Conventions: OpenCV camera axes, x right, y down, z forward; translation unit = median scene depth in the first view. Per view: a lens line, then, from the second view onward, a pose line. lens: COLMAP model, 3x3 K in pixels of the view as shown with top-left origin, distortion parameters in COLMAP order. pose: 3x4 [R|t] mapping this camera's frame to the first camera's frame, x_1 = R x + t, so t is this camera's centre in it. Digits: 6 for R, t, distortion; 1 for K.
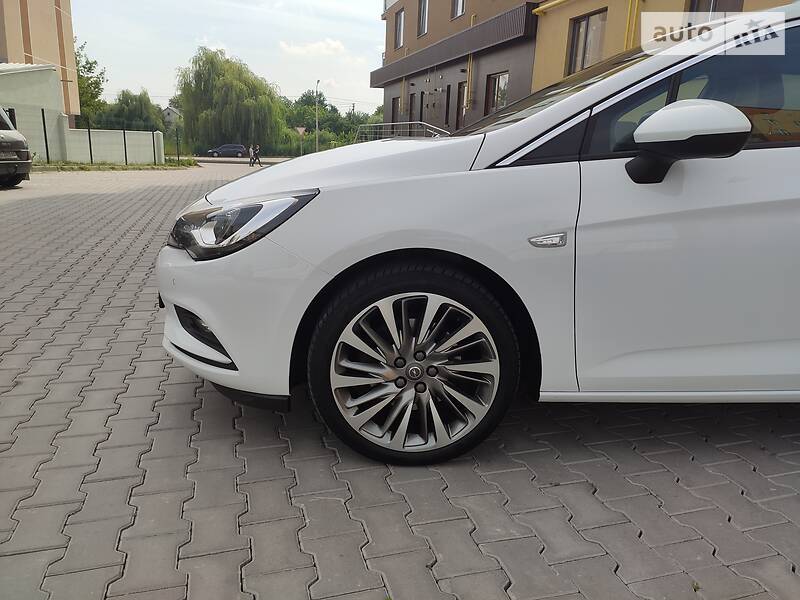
lens RADIAL K [[599.8, 0, 400.0], [0, 599.8, 300.0], [0, 0, 1]] dist [0.083706, -0.109463]
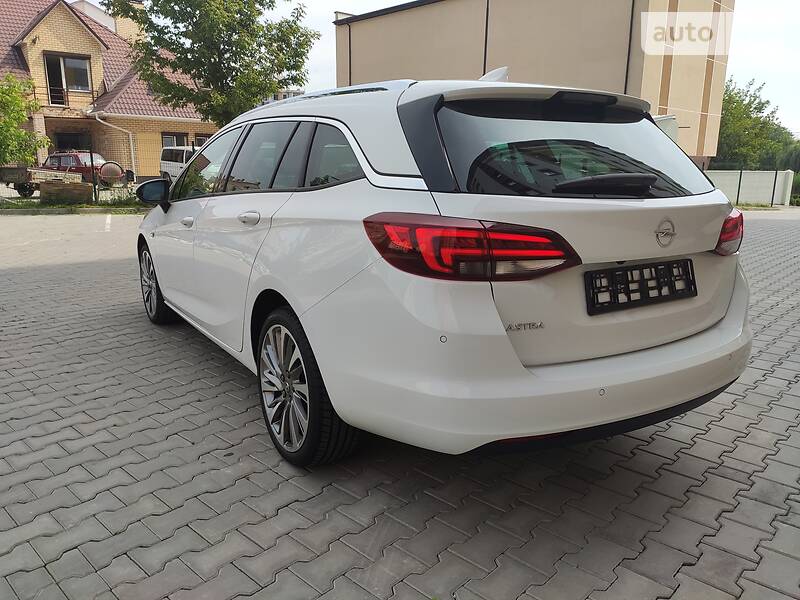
lens RADIAL K [[599.8, 0, 400.0], [0, 599.8, 300.0], [0, 0, 1]] dist [0.083706, -0.109463]
pose [[0.507882, 0.155955, -0.847192, 2.689398], [-0.206228, 0.976889, 0.056198, -0.172397], [0.836377, 0.146173, 0.528306, 0.515485]]
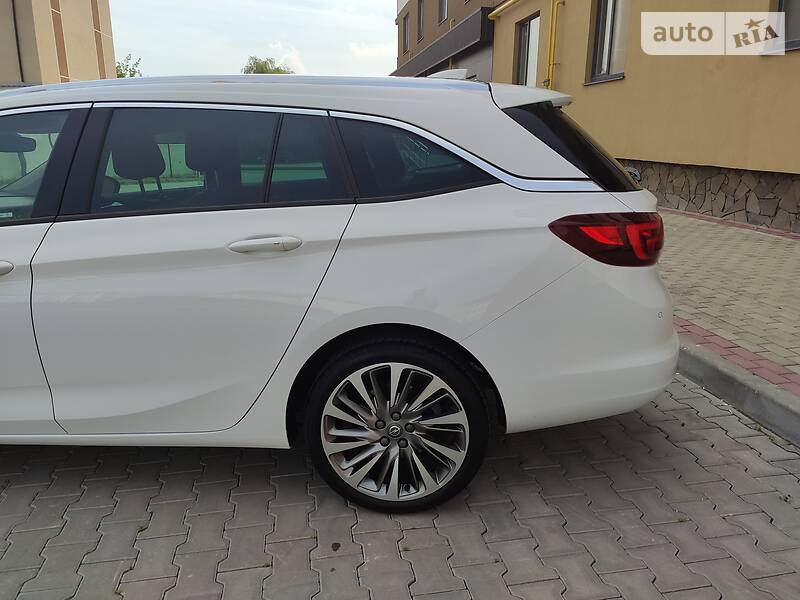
lens RADIAL K [[599.8, 0, 400.0], [0, 599.8, 300.0], [0, 0, 1]] dist [0.083706, -0.109463]
pose [[0.993339, -0.007015, -0.115018, 1.630745], [0.007387, 0.999969, 0.002811, -0.110893], [0.114995, -0.003642, 0.993359, -0.077918]]
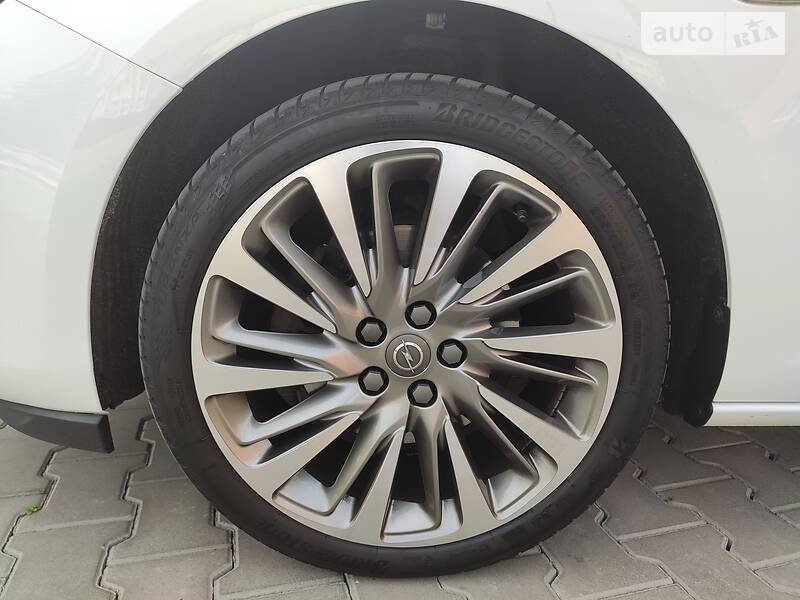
lens RADIAL K [[615.5, 0, 400.5], [0, 615.5, 293.0], [0, 0, 1]] dist [0.003938, -0.001415]
pose [[0.999986, -0.003588, -0.004008, 0.020917], [0.003579, 0.999991, -0.002368, 0.077886], [0.004017, 0.002354, 0.999989, 0.577519]]
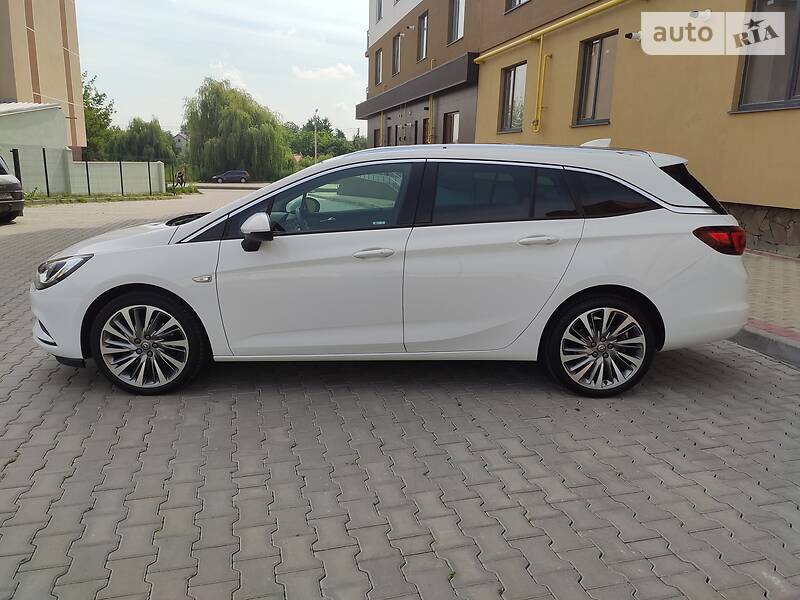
lens RADIAL K [[599.8, 0, 400.0], [0, 599.8, 300.0], [0, 0, 1]] dist [0.083706, -0.109463]
pose [[0.999800, -0.006355, -0.018943, 0.875357], [0.005728, 0.999439, -0.032984, 0.039670], [0.019142, 0.032869, 0.999276, -0.948416]]
